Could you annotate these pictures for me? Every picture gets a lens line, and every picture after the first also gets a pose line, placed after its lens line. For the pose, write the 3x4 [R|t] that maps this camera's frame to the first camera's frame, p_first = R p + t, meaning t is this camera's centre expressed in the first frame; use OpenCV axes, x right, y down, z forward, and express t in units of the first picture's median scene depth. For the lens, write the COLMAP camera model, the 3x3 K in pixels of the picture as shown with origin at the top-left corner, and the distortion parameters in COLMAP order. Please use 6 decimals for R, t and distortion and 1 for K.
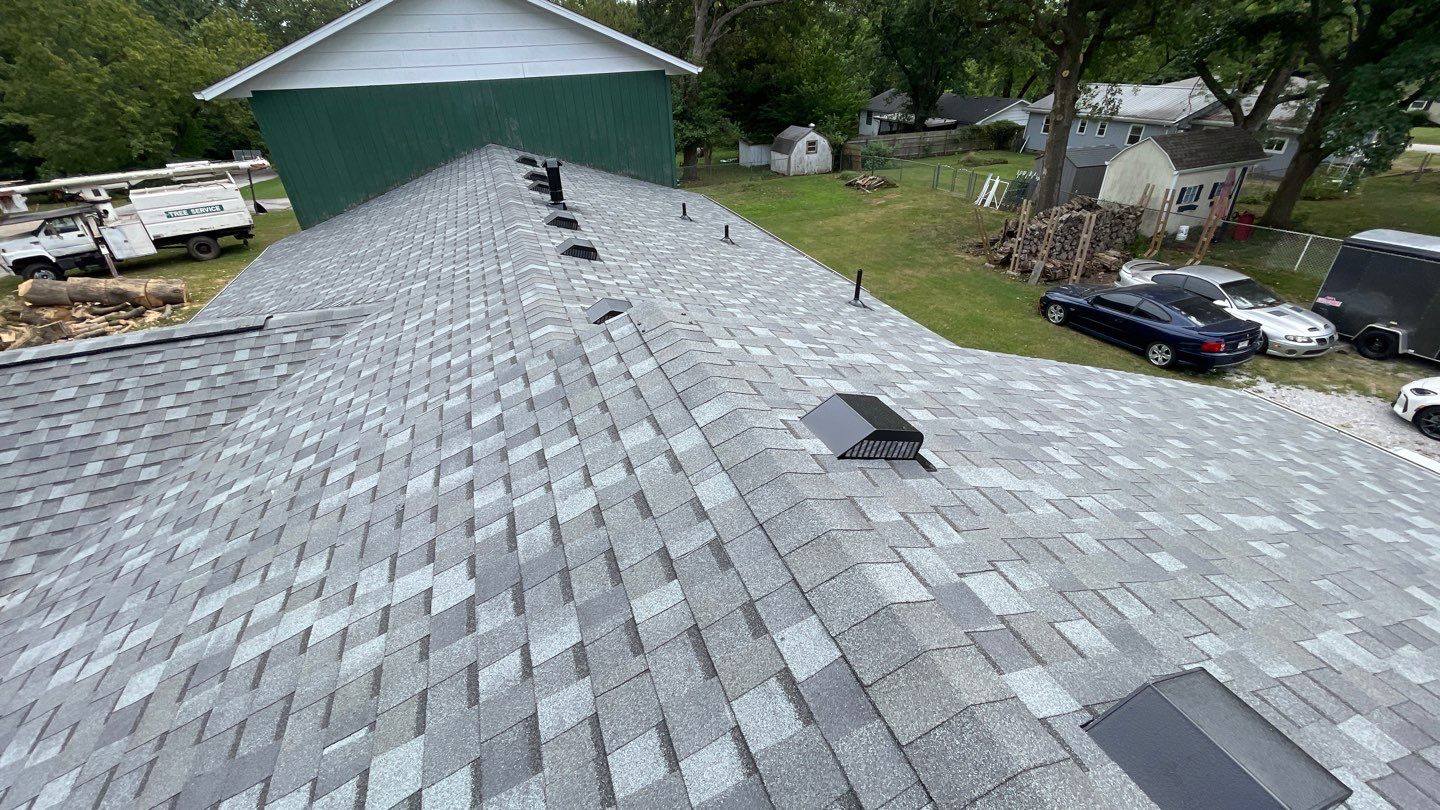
lens RADIAL K [[580.0, 0, 717.1], [0, 580.0, 403.3], [0, 0, 1]] dist [-0.000039, -0.000290]
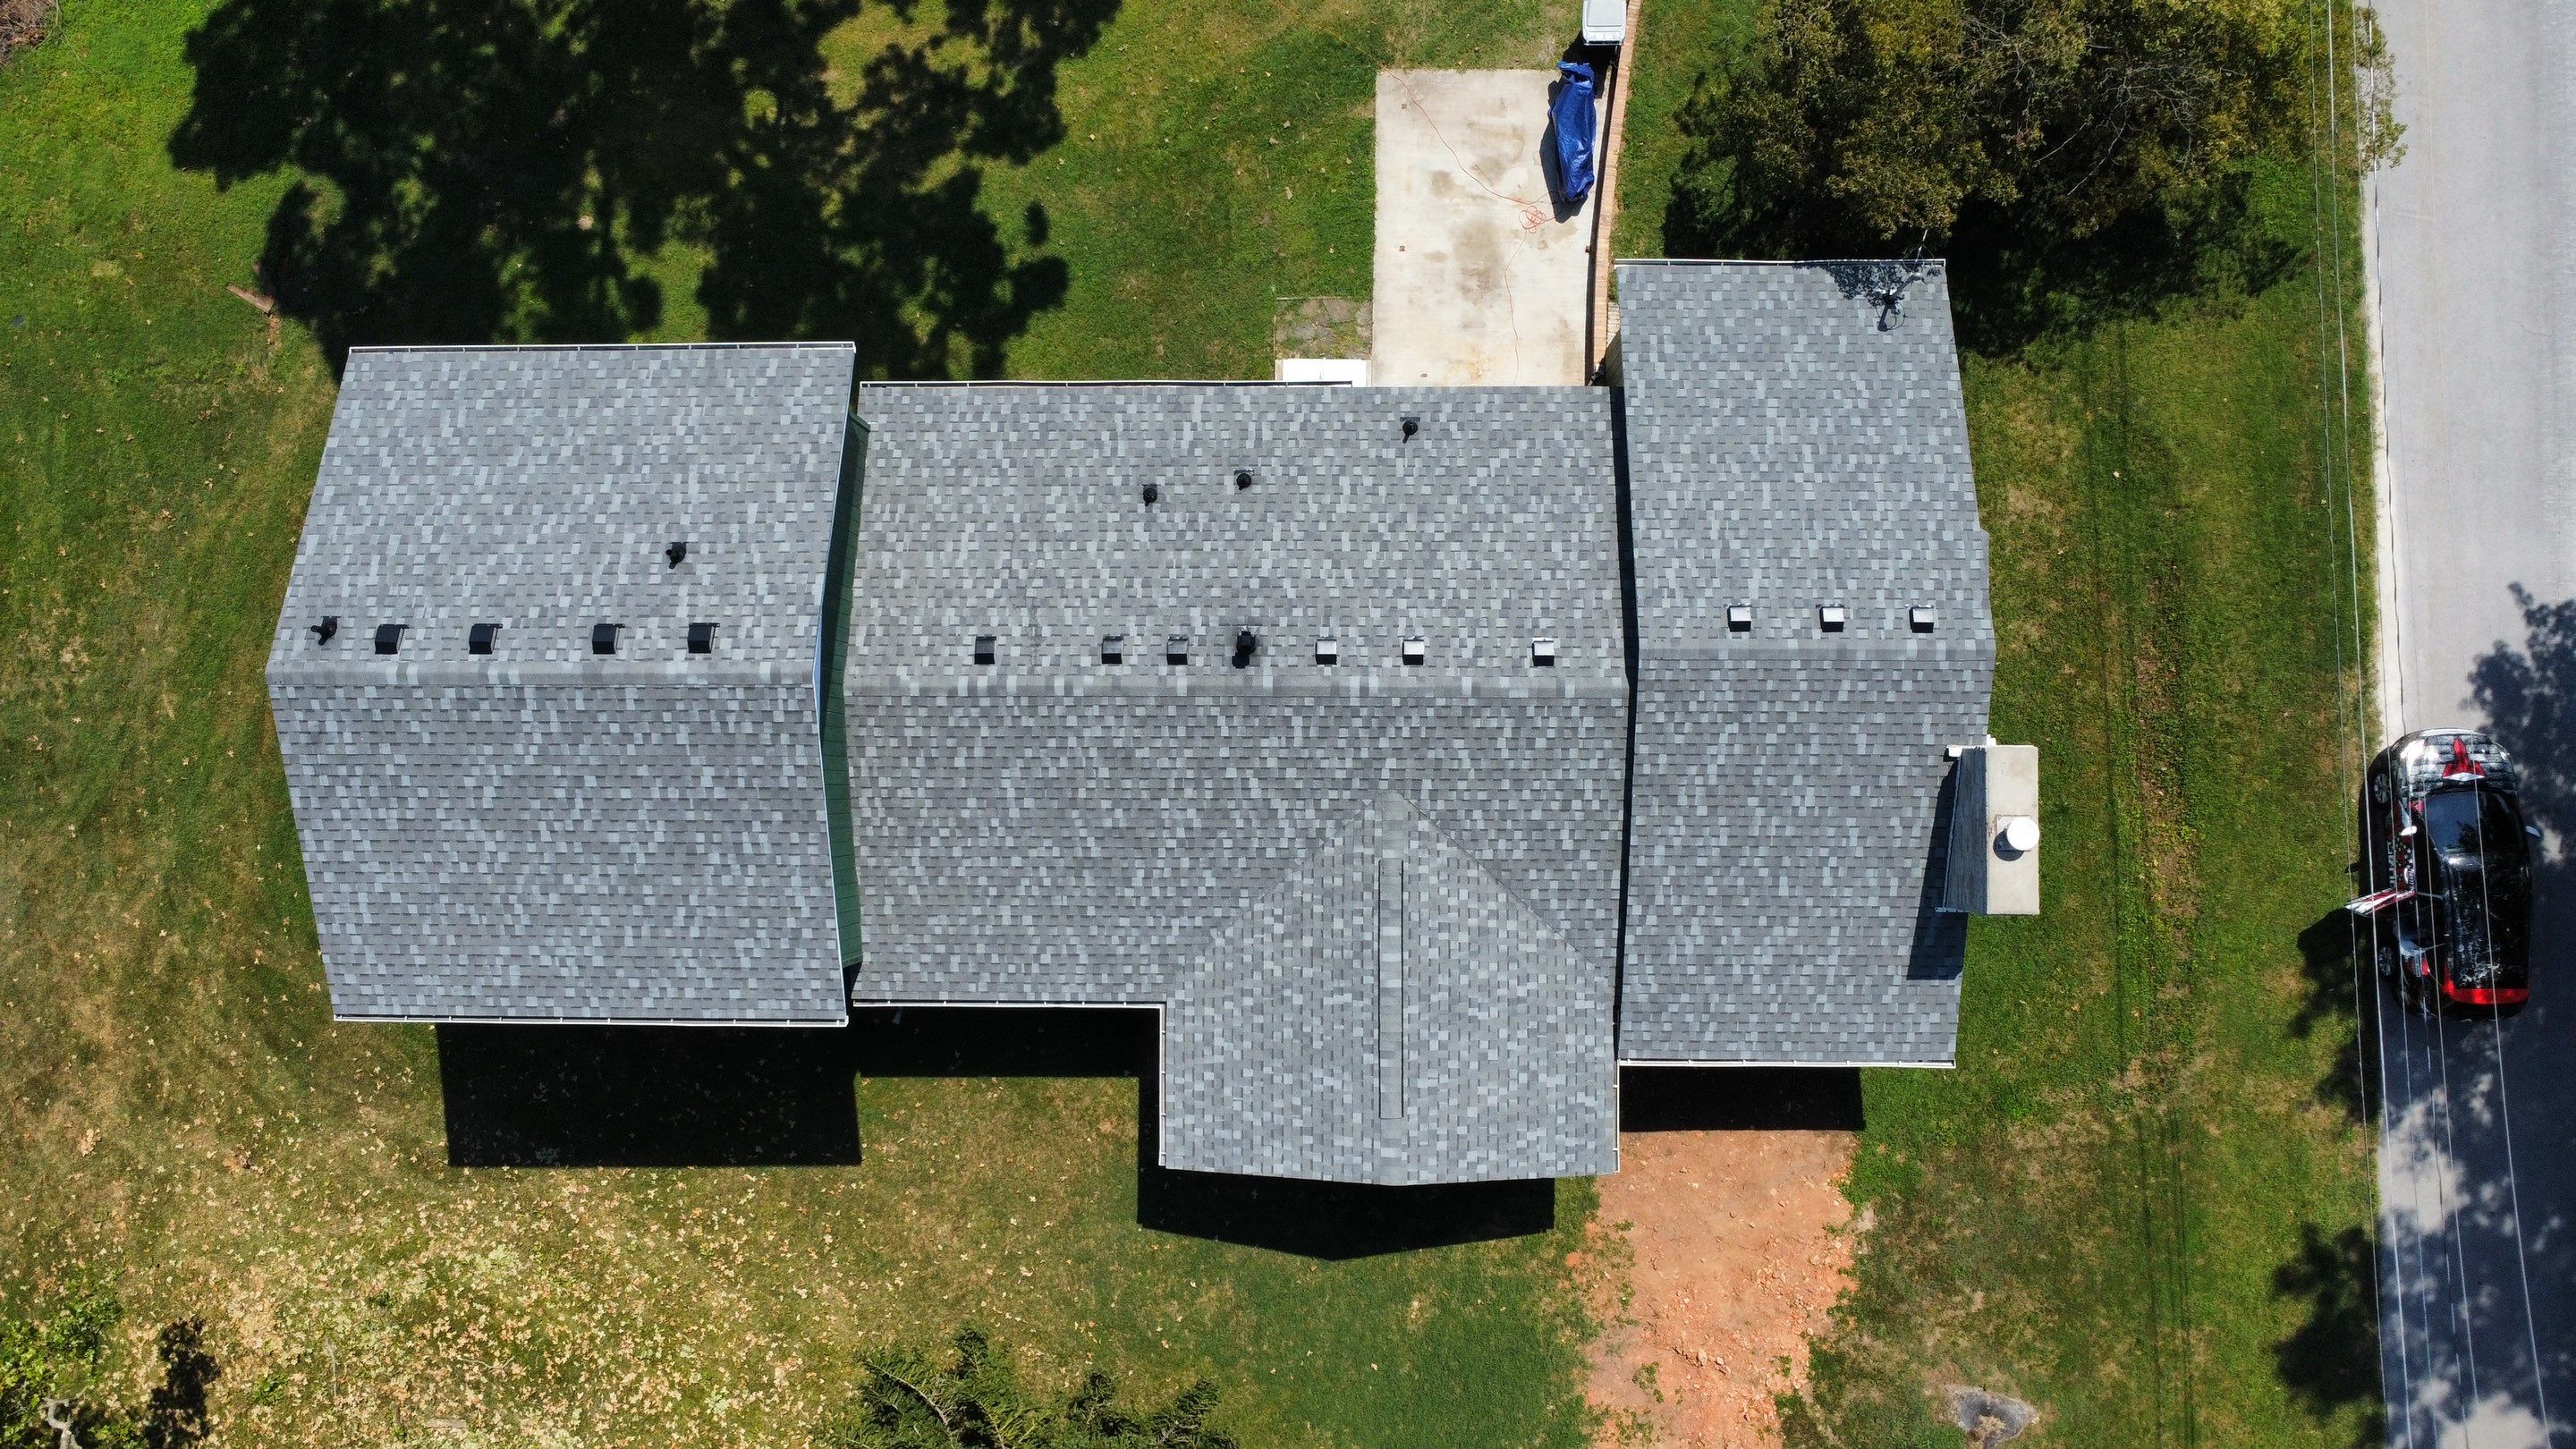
lens RADIAL K [[1878.4, 0, 1288.4], [0, 1878.4, 715.8], [0, 0, 1]] dist [-0.004946, -0.001337]
pose [[0.352728, -0.933895, 0.058512, -0.205250], [0.502623, 0.241840, 0.829990, -1.123174], [-0.789274, -0.263352, 0.554700, -0.354331]]
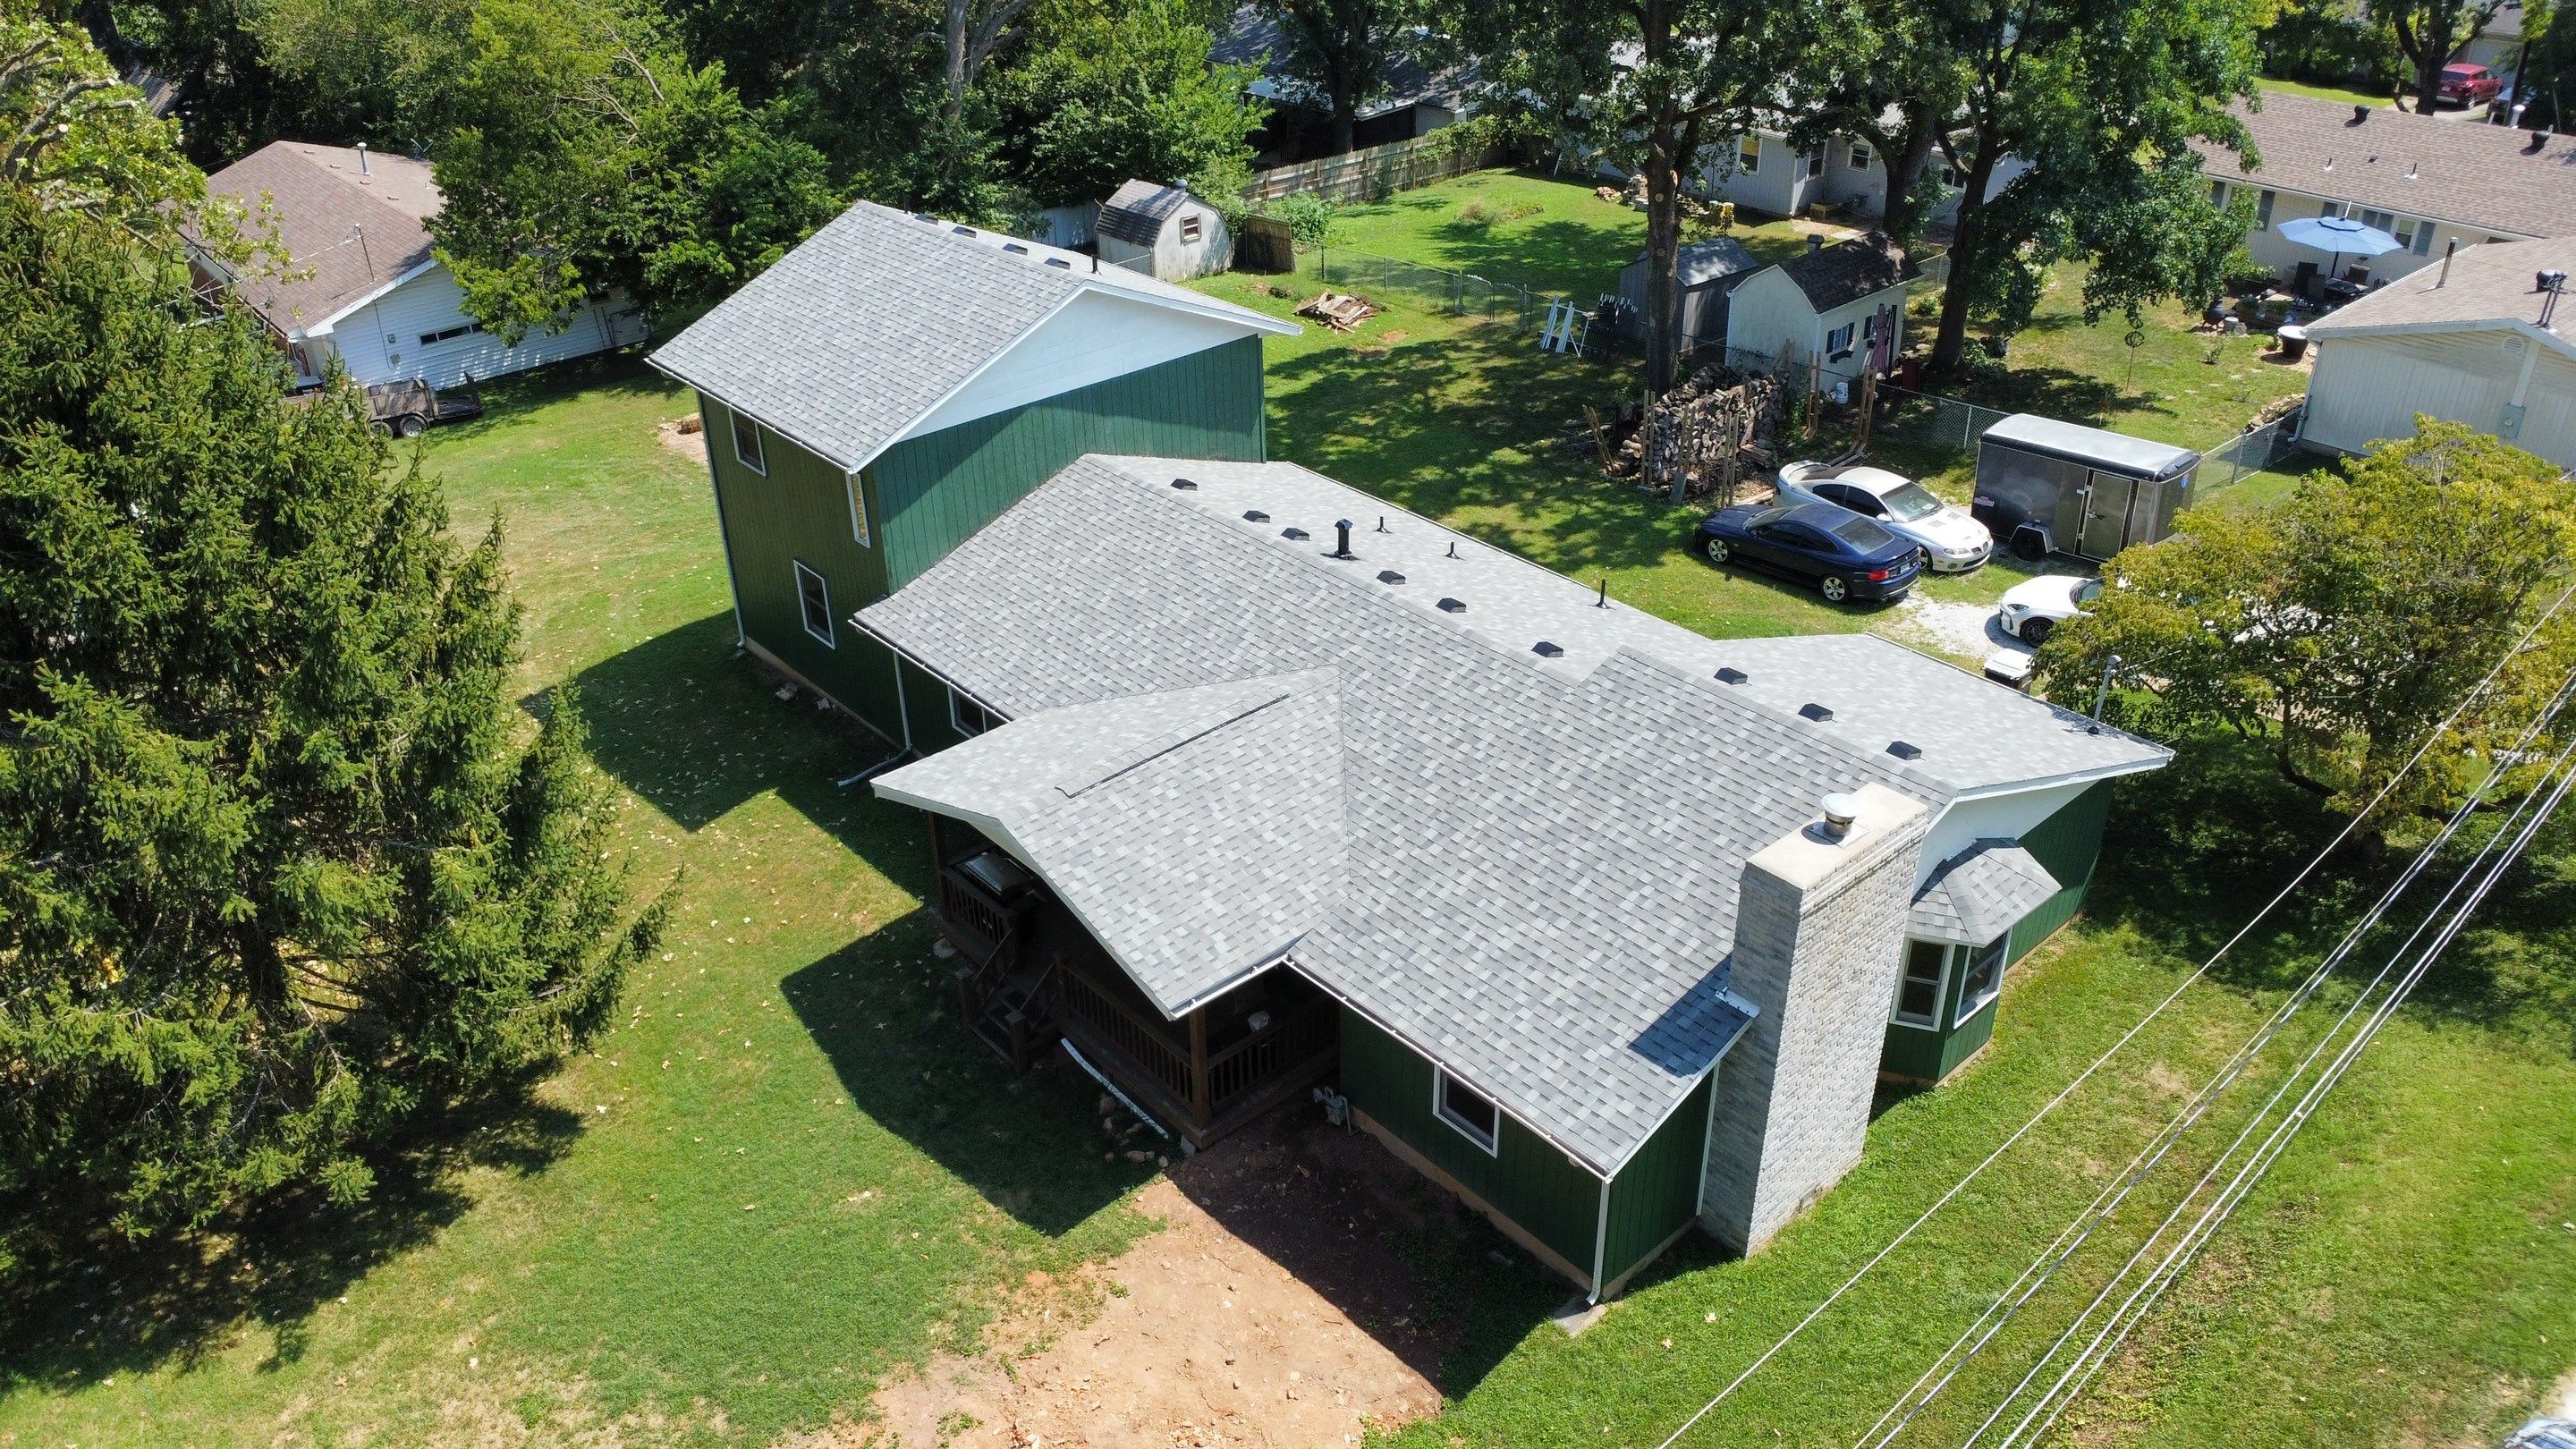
lens RADIAL K [[1878.4, 0, 1288.4], [0, 1878.4, 715.8], [0, 0, 1]] dist [-0.004946, -0.001337]
pose [[0.933035, -0.167571, 0.318380, -0.572413], [0.179913, 0.983636, -0.009537, -0.009523], [-0.311572, 0.066179, 0.947915, -0.862923]]
